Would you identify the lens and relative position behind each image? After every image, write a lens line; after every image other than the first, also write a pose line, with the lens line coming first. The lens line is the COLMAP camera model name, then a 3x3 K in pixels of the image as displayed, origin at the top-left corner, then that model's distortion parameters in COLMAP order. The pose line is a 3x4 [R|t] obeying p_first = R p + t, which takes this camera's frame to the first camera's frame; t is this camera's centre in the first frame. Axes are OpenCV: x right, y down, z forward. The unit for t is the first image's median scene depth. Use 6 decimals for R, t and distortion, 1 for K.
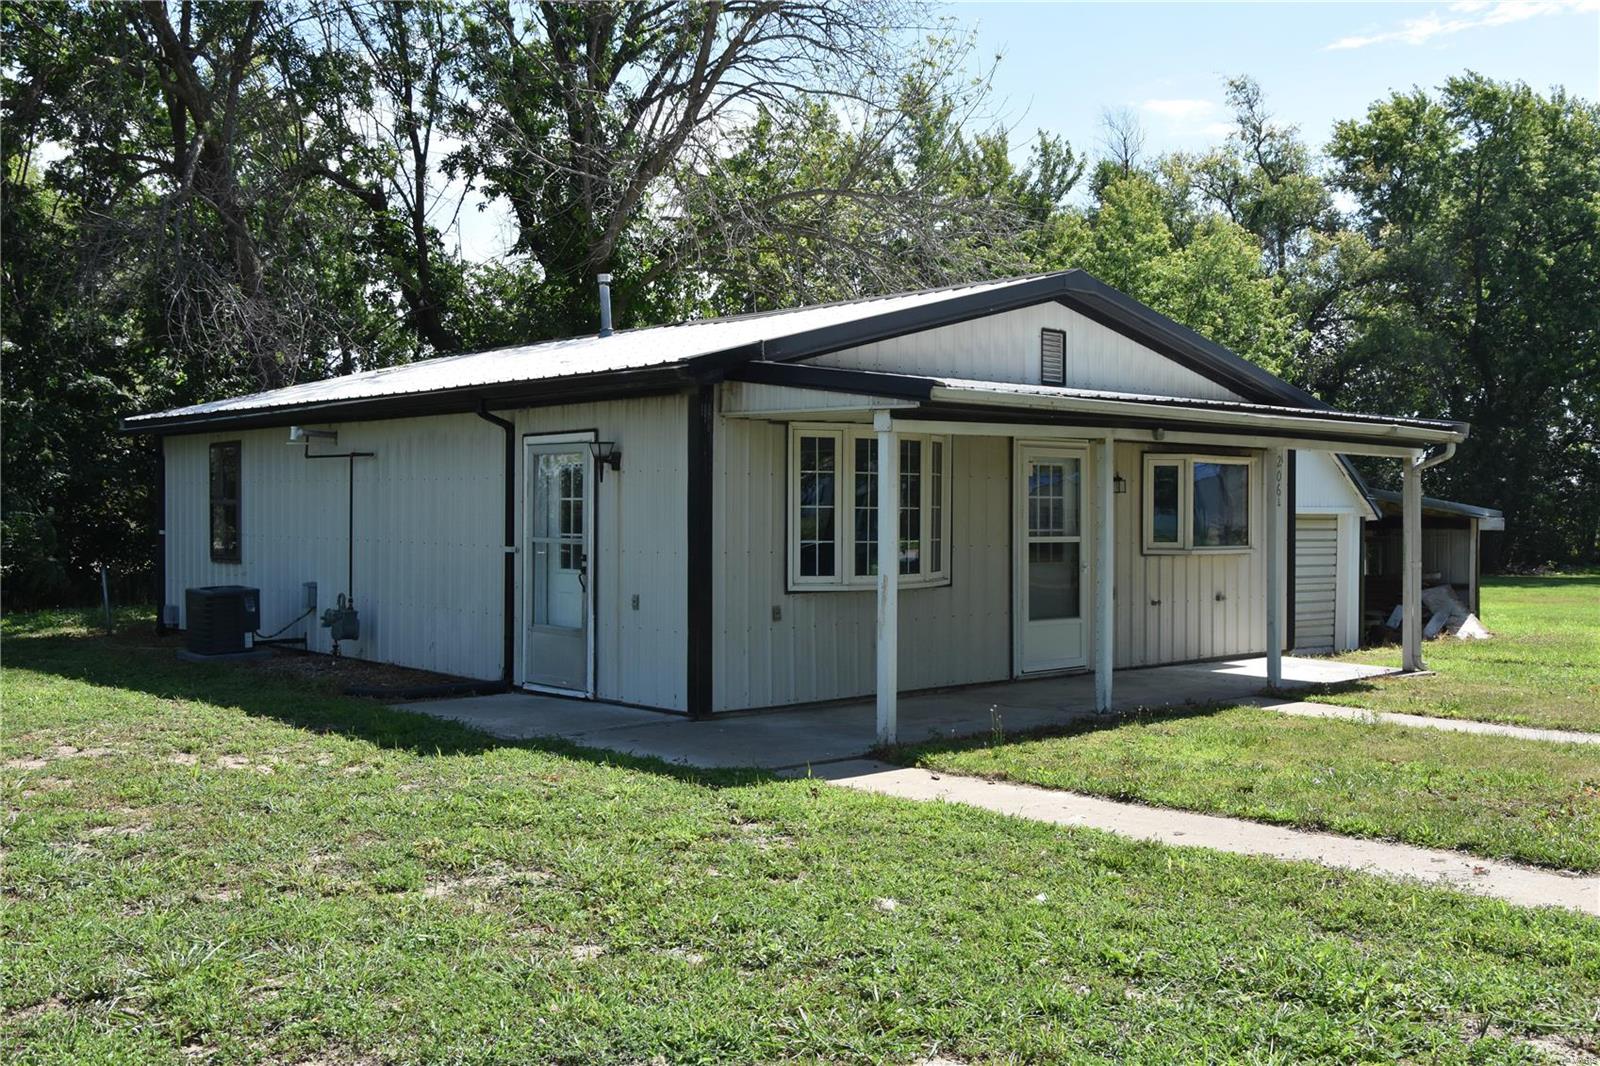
lens RADIAL K [[1598.9, 0, 801.9], [0, 1598.9, 537.6], [0, 0, 1]] dist [-0.038599, 0.000000]
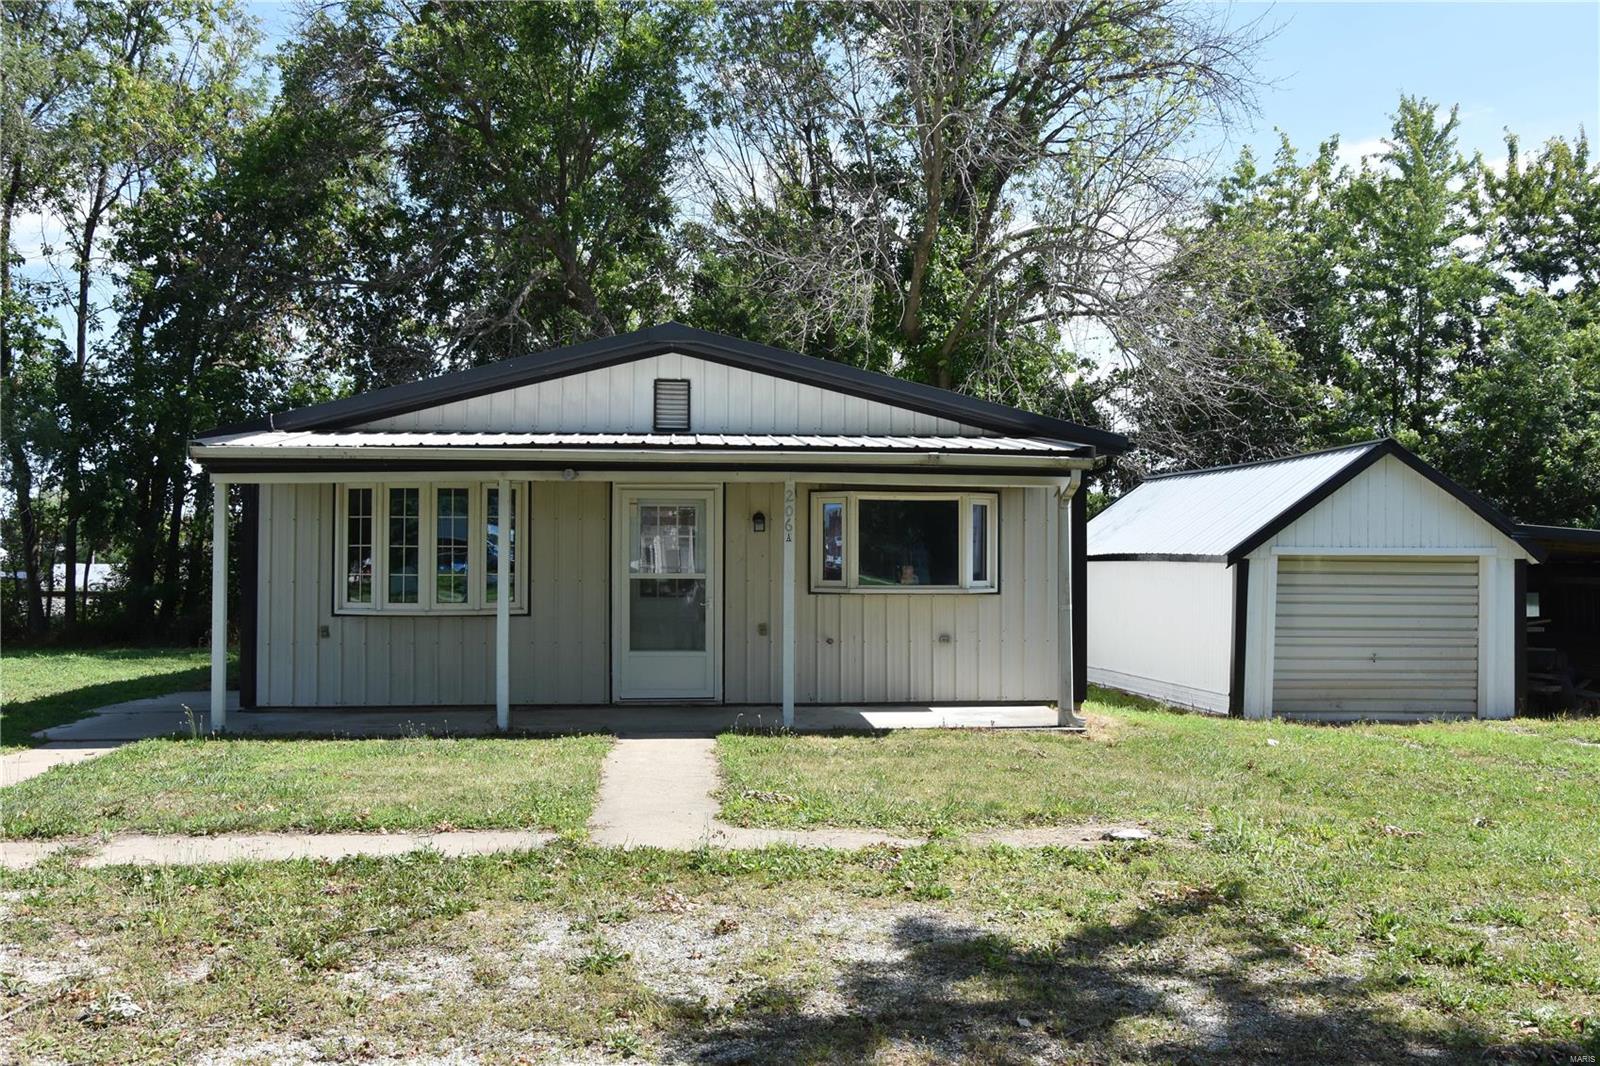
lens RADIAL K [[1480.7, 0, 791.9], [0, 1480.7, 527.4], [0, 0, 1]] dist [-0.021395, 0.000000]
pose [[0.791786, -0.017314, -0.610553, 0.799901], [-0.009426, 0.999133, -0.040557, 0.007986], [0.610726, 0.037867, 0.790936, 0.257198]]
